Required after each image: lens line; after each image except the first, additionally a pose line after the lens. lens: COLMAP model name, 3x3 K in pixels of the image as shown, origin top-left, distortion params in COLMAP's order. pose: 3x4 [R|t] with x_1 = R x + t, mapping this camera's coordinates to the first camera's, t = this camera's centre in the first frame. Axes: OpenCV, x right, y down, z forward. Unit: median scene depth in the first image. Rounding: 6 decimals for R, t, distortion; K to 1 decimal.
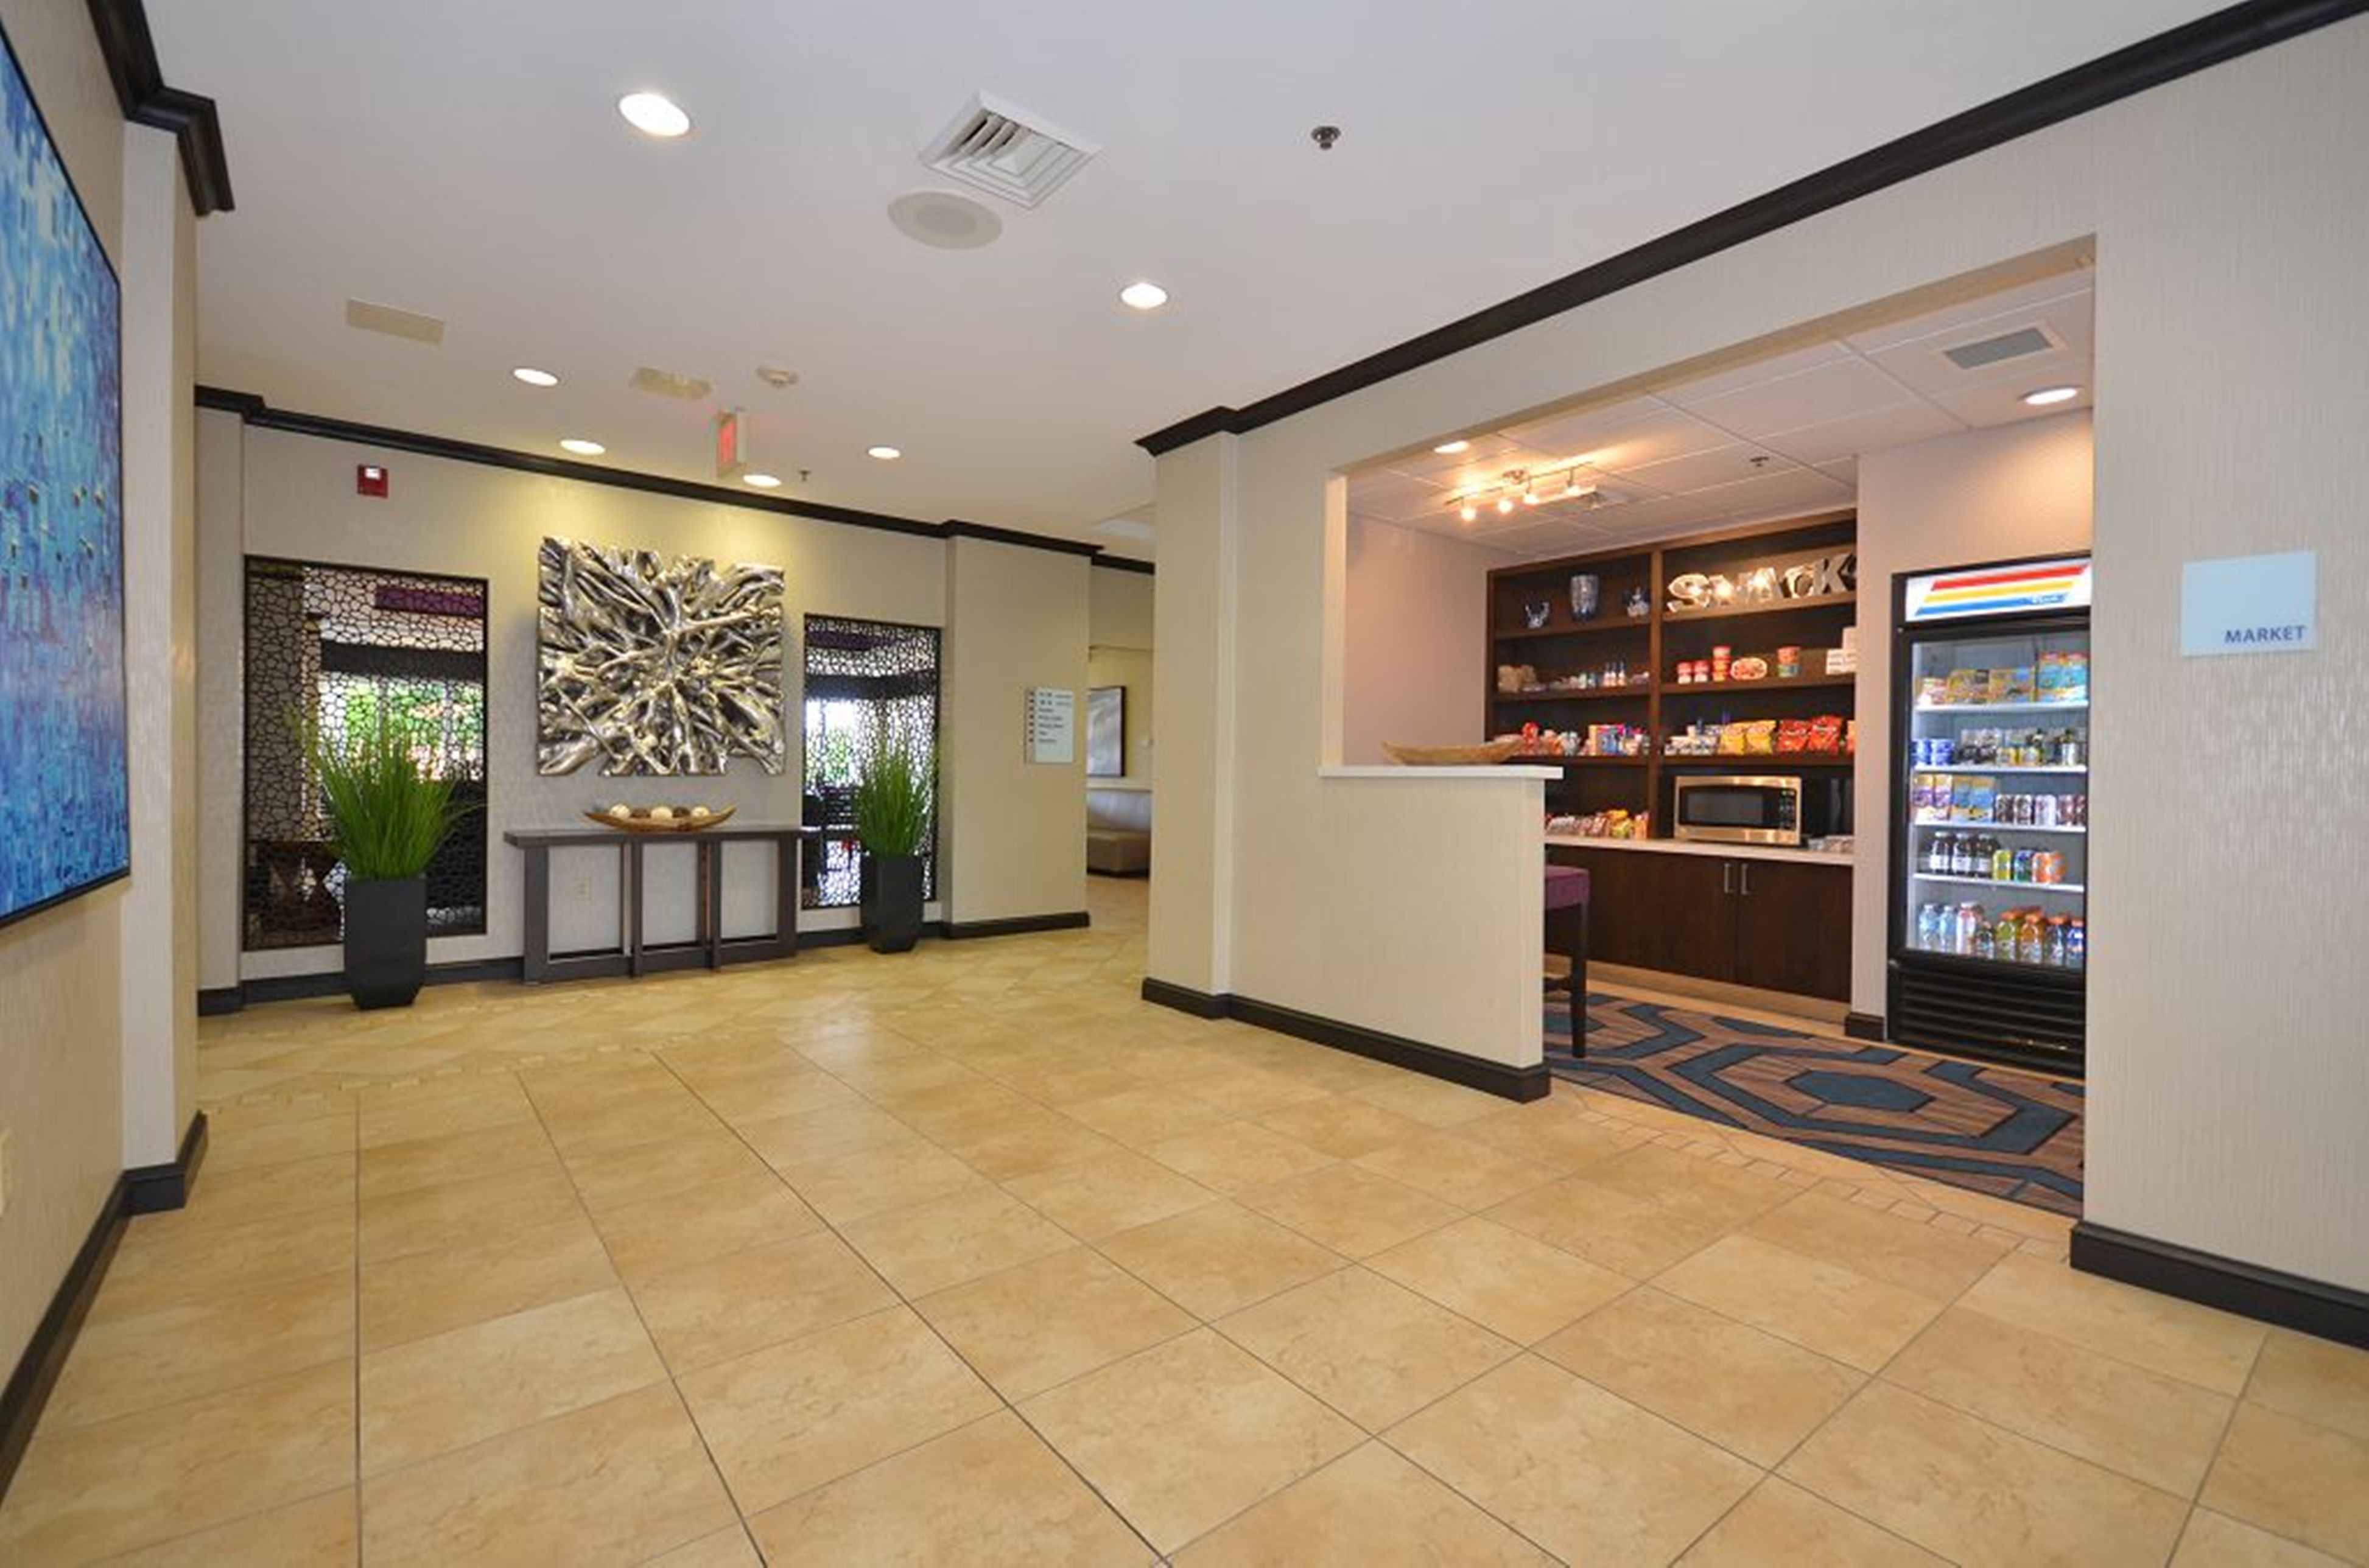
lens RADIAL K [[1054.6, 0, 1168.9], [0, 1054.6, 781.3], [0, 0, 1]] dist [0.010753, -0.001359]
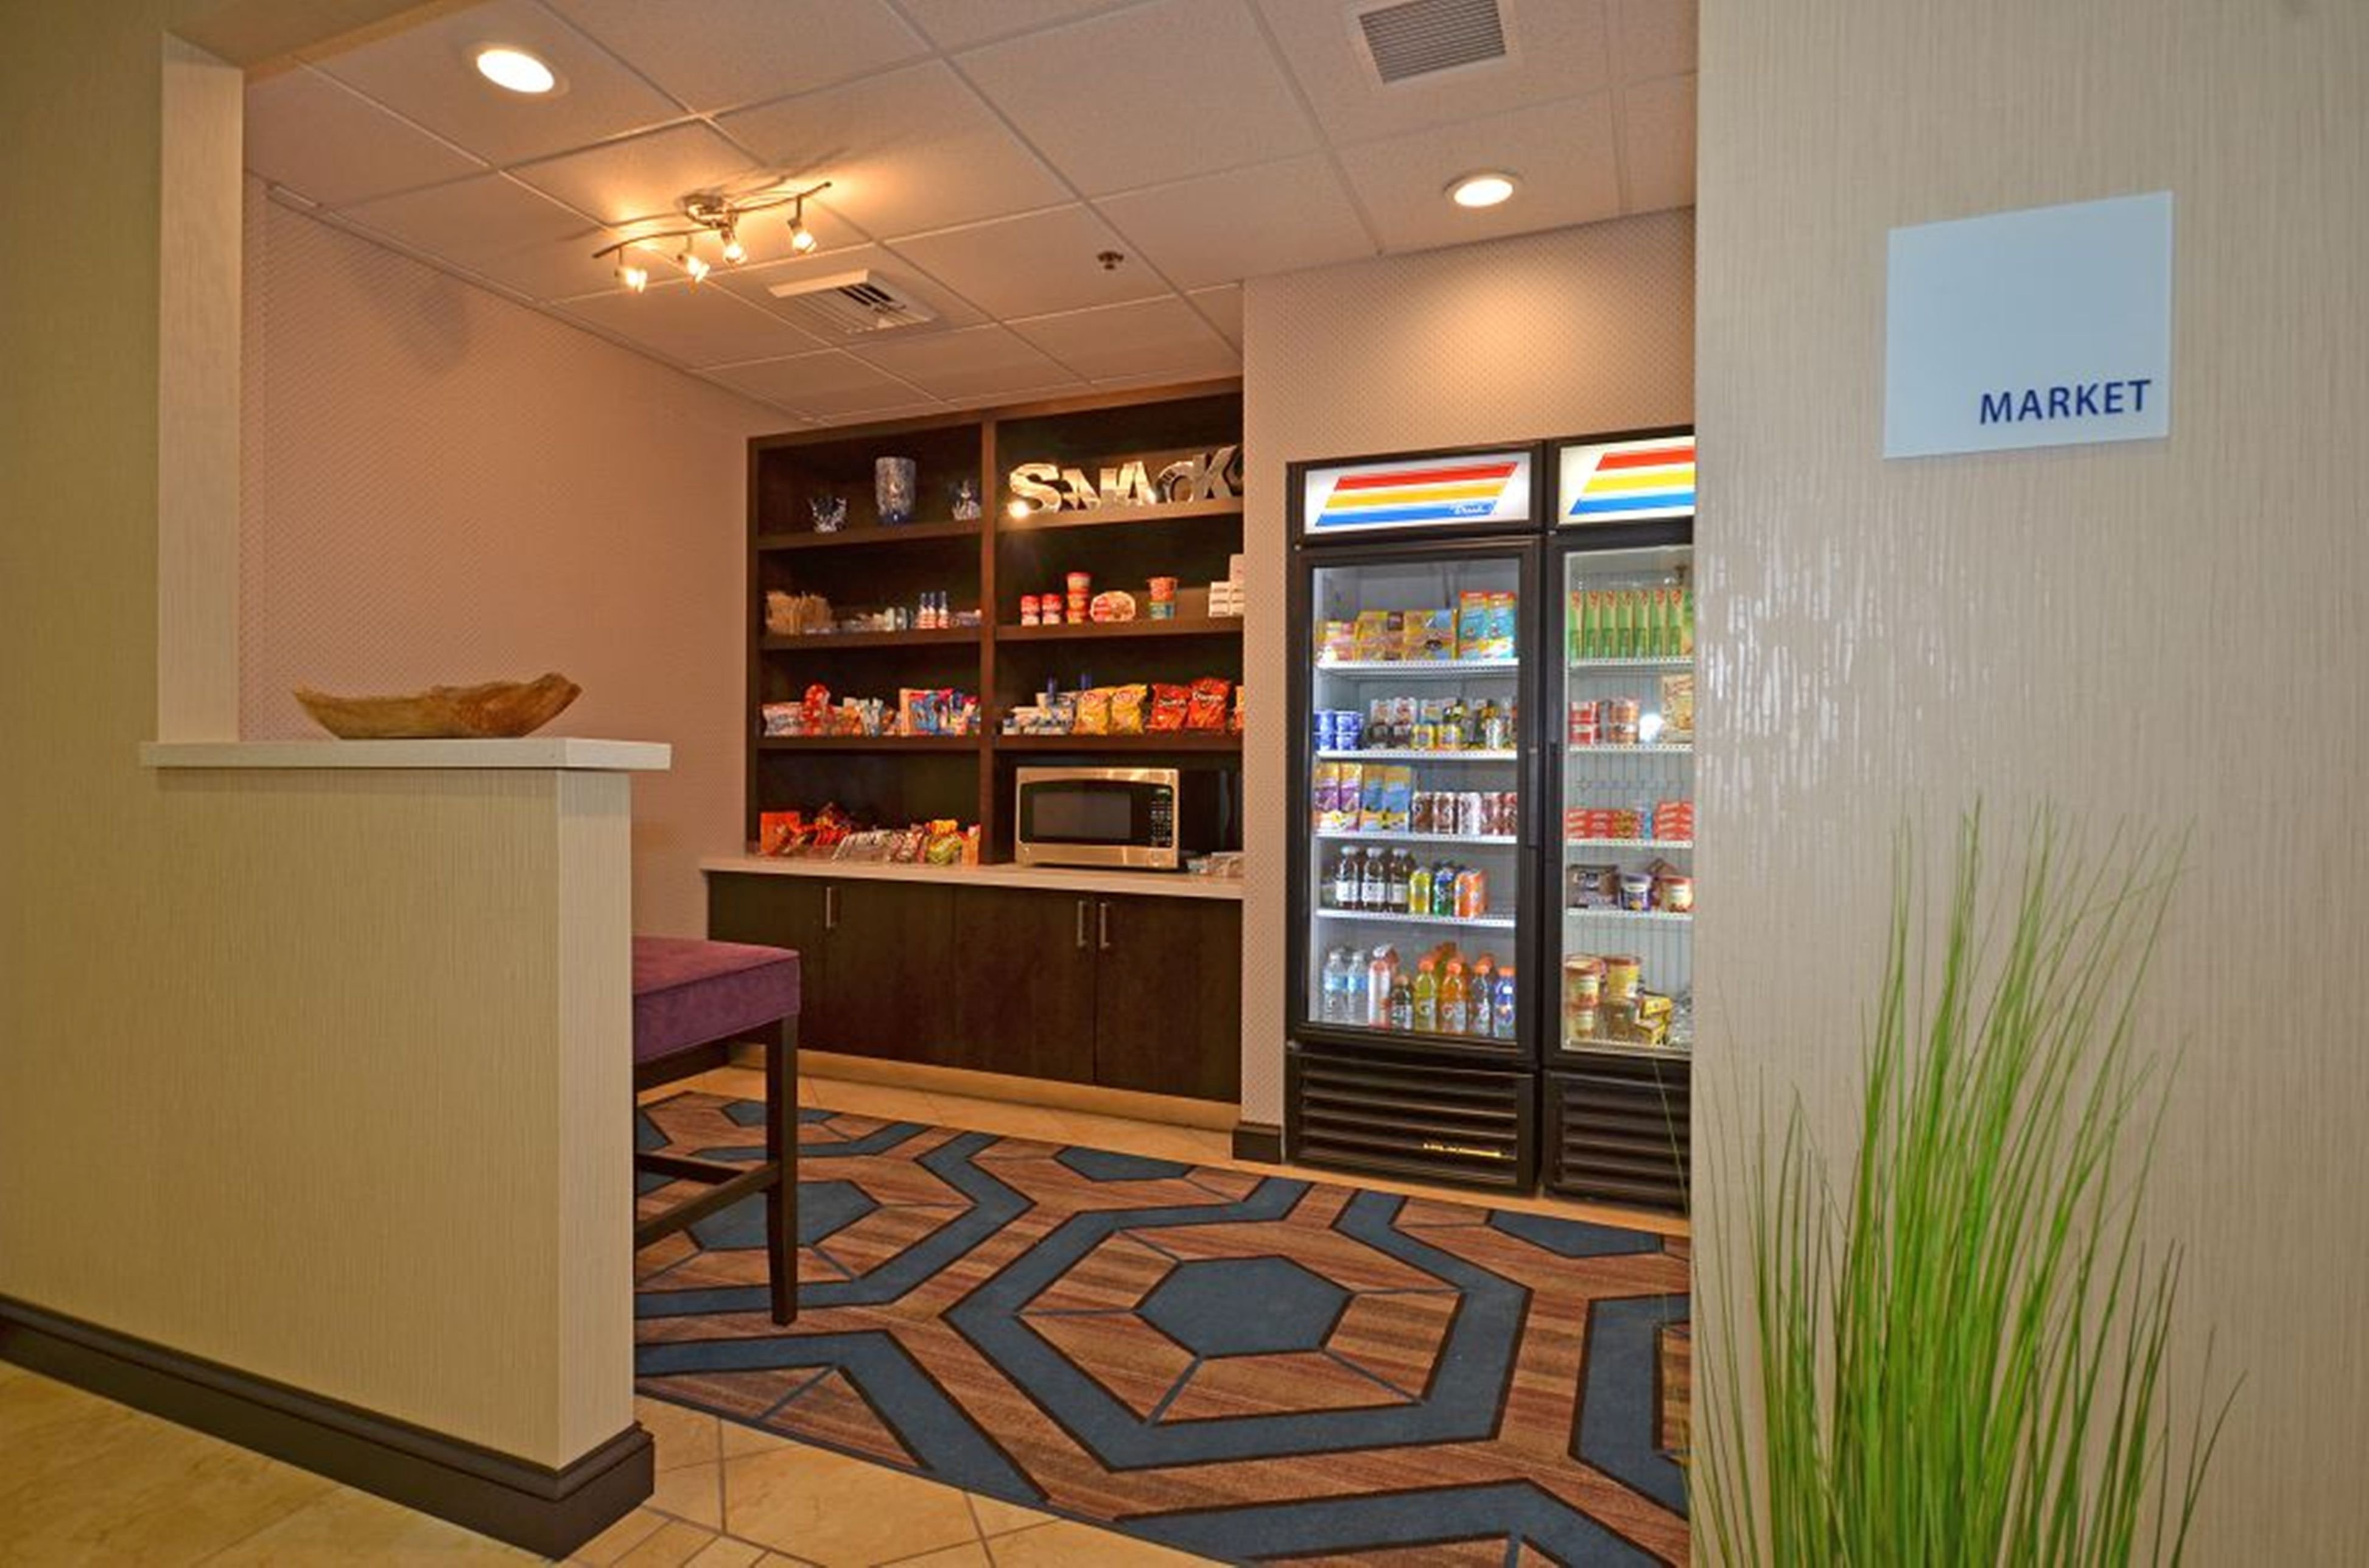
lens RADIAL K [[1155.7, 0, 1179.2], [0, 1155.7, 773.8], [0, 0, 1]] dist [0.002032, 0.000807]
pose [[0.873129, -0.004939, 0.487464, 0.252393], [0.006136, 0.999981, -0.000859, 0.000399], [-0.487450, 0.003741, 0.873143, 0.376744]]
